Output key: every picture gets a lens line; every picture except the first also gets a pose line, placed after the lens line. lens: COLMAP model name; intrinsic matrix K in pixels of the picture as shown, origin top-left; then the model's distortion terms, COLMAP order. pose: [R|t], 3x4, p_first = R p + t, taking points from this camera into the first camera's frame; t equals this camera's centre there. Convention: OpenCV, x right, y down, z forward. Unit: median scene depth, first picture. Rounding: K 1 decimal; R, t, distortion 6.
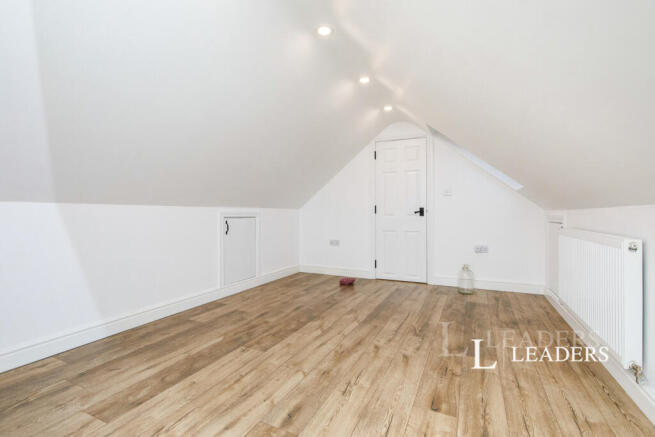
lens RADIAL K [[299.7, 0, 329.7], [0, 299.7, 214.9], [0, 0, 1]] dist [-0.001925, -0.000429]
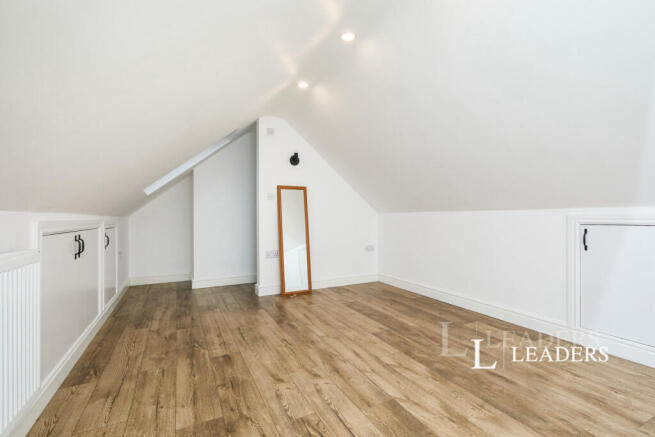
lens RADIAL K [[299.7, 0, 329.2], [0, 299.7, 218.5], [0, 0, 1]] dist [-0.001925, -0.000429]
pose [[-0.608618, 0.006326, -0.793438, 0.807082], [0.000607, 0.999972, 0.007507, -0.011995], [0.793463, 0.004087, -0.608604, 1.542864]]
